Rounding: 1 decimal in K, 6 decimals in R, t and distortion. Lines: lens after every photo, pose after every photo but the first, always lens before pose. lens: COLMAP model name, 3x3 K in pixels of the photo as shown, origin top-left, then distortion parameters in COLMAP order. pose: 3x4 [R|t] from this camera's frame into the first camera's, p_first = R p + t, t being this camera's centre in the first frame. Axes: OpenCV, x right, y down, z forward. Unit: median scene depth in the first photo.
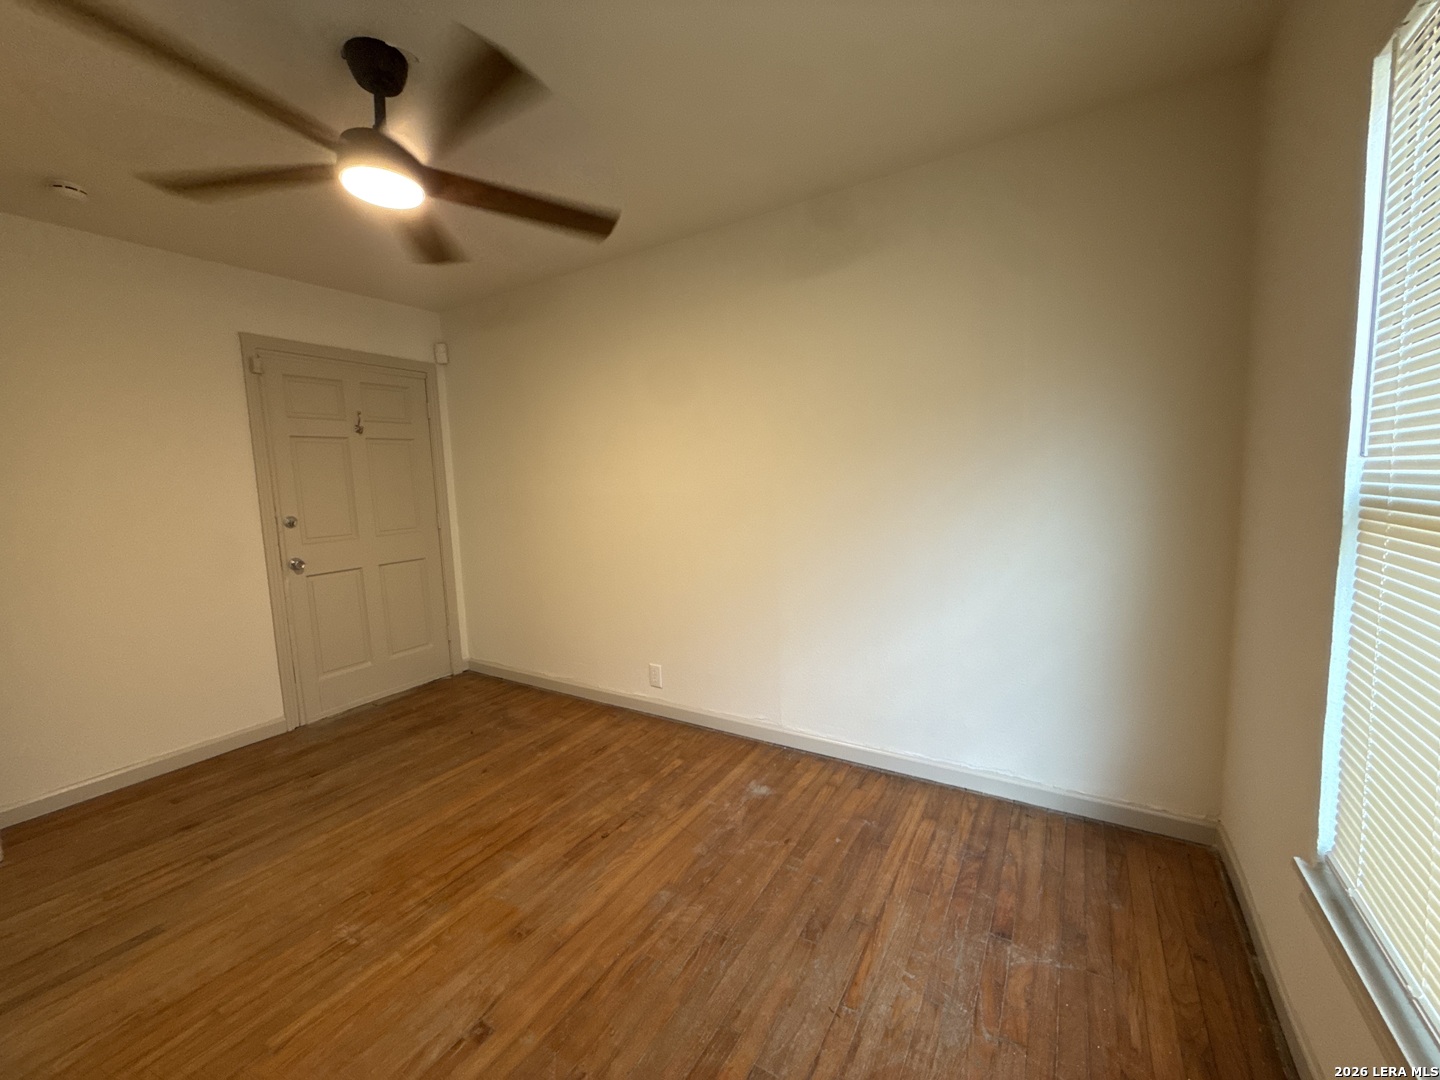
lens RADIAL K [[575.6, 0, 712.9], [0, 575.6, 536.9], [0, 0, 1]] dist [-0.001885, 0.001040]
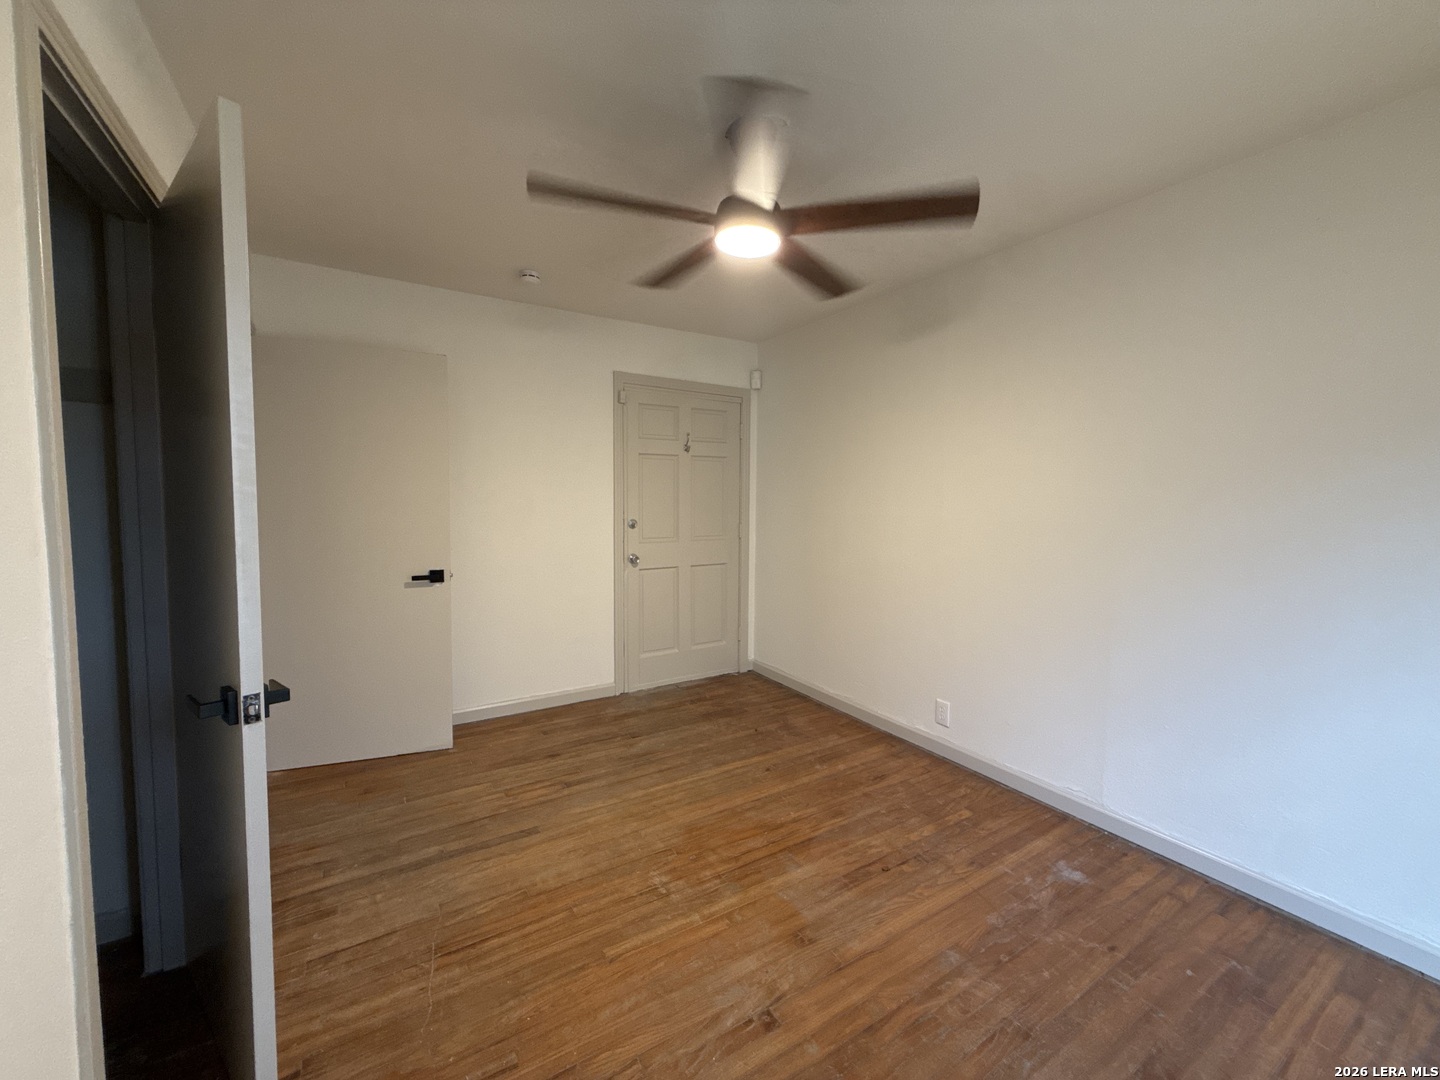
lens RADIAL K [[575.6, 0, 712.9], [0, 575.6, 536.9], [0, 0, 1]] dist [-0.001885, 0.001040]
pose [[0.893849, 0.074909, -0.442066, -0.063863], [-0.087704, 0.996110, -0.008542, -0.004299], [0.439706, 0.046406, 0.896942, -0.023222]]
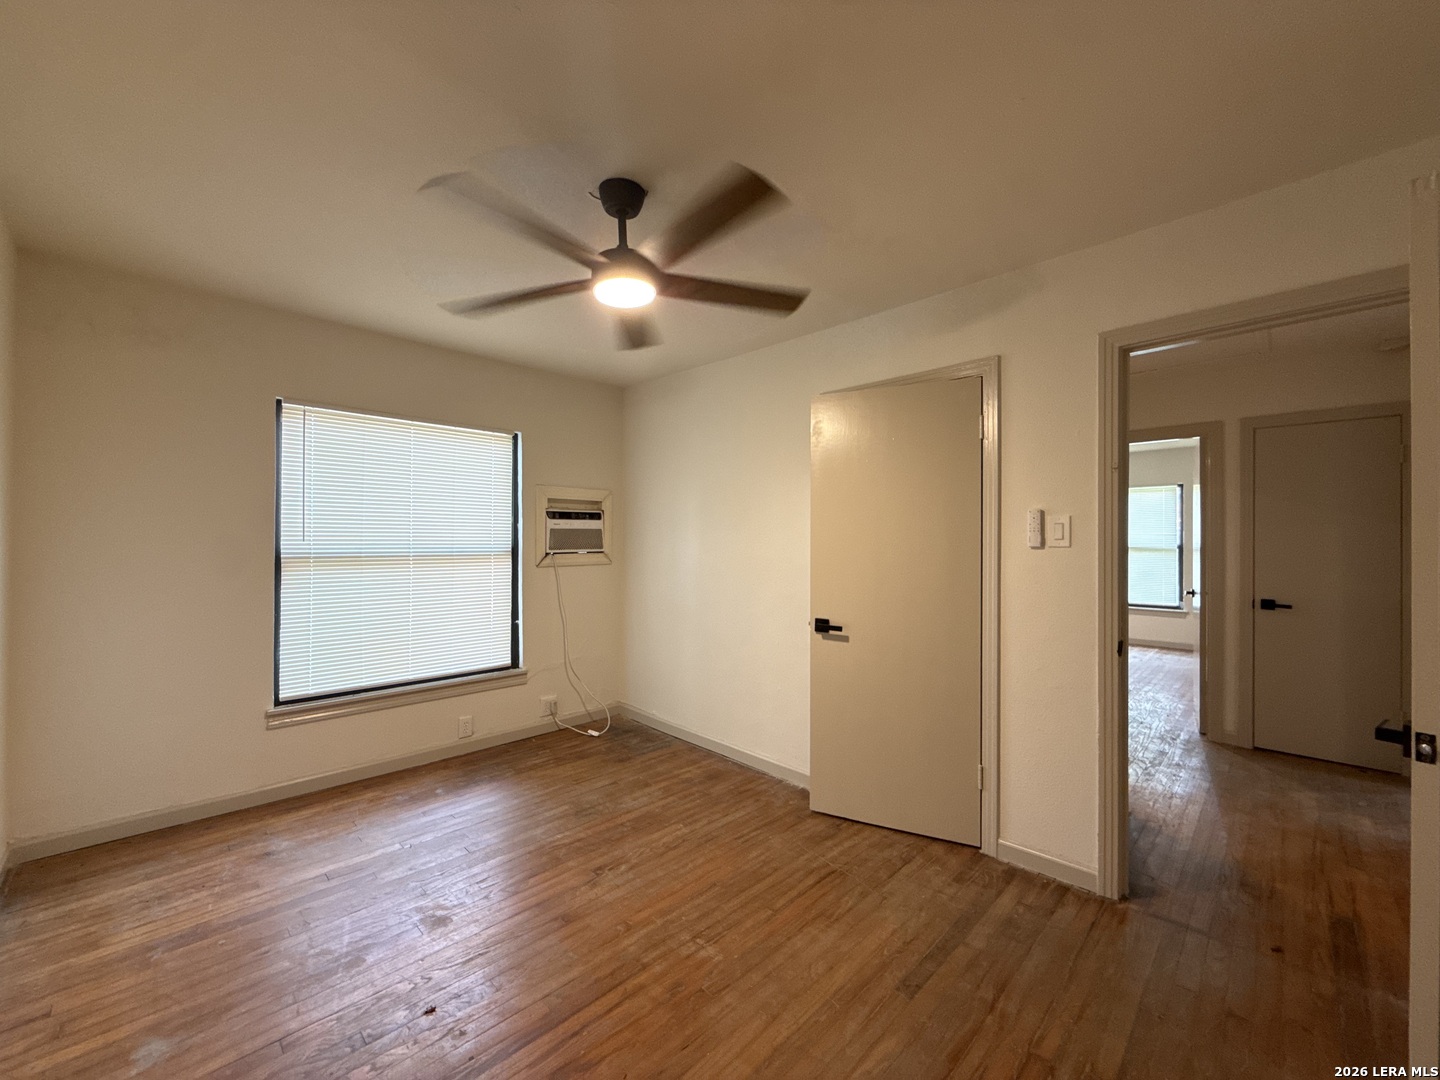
lens RADIAL K [[574.8, 0, 713.8], [0, 574.8, 538.9], [0, 0, 1]] dist [0.000501, -0.000212]
pose [[-0.973976, 0.033109, 0.224219, -0.765140], [0.053072, 0.995085, 0.083600, -0.140744], [-0.220349, 0.093324, -0.970947, 1.651980]]
